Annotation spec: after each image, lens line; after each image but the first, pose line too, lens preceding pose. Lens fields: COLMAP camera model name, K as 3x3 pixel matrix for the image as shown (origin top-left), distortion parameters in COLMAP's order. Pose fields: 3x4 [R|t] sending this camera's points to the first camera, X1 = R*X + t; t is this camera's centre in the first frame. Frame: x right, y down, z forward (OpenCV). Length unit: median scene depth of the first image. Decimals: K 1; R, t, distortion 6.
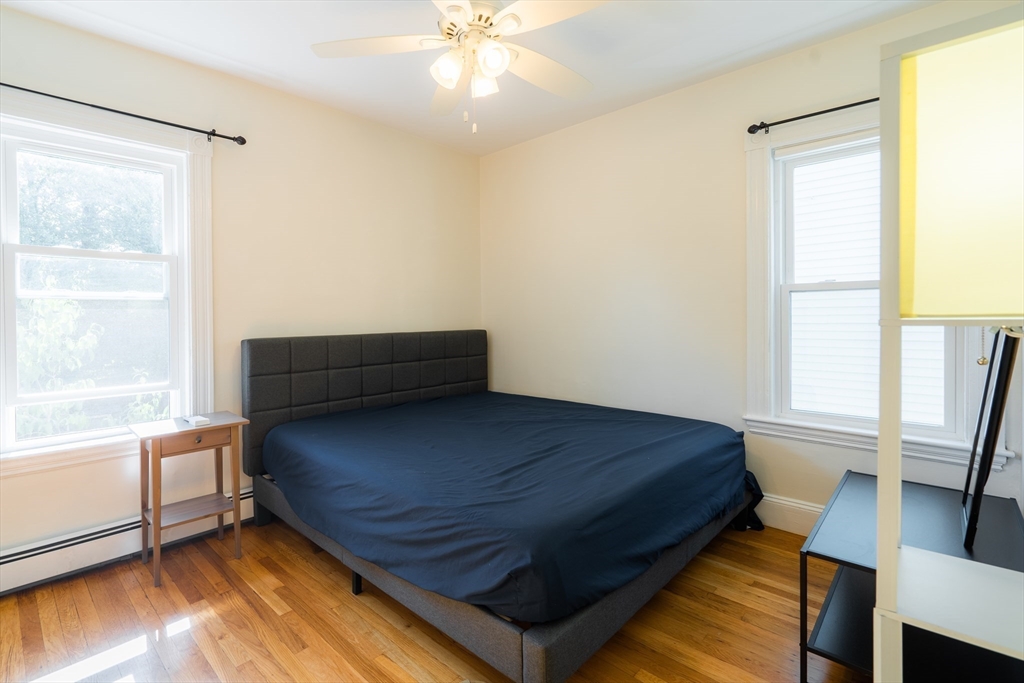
lens RADIAL K [[488.1, 0, 515.0], [0, 488.1, 309.7], [0, 0, 1]] dist [0.000283, 0.000102]
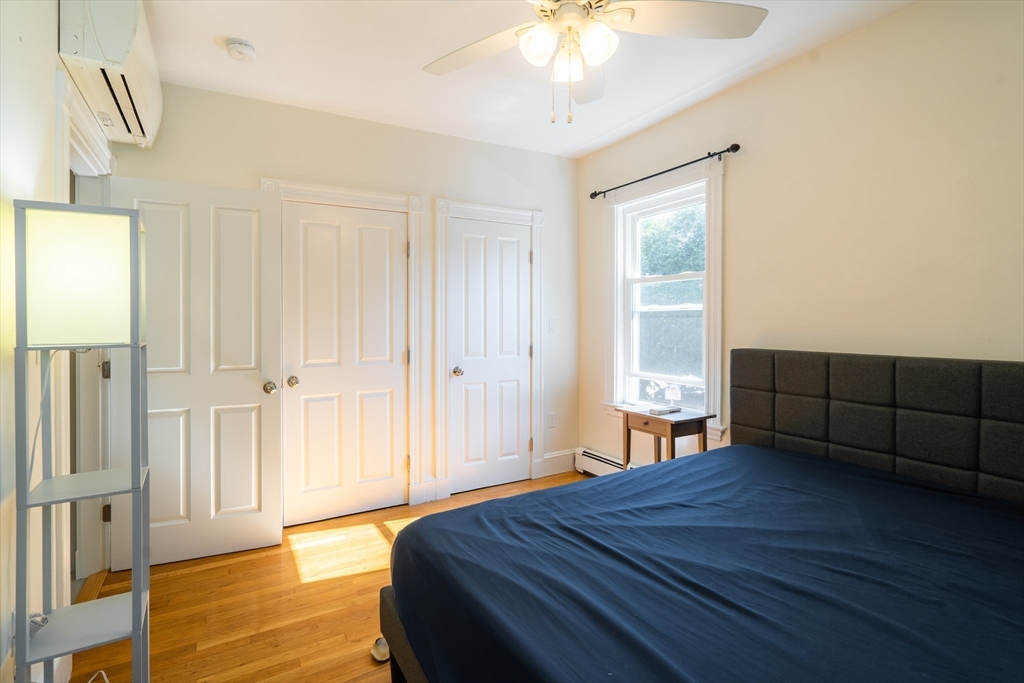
lens RADIAL K [[484.7, 0, 477.5], [0, 484.7, 328.4], [0, 0, 1]] dist [-0.000608, 0.000108]
pose [[-0.317079, 0.006383, -0.948378, 0.500307], [-0.011291, 0.999881, 0.010505, 0.014821], [0.948332, 0.014039, -0.316970, 0.759262]]
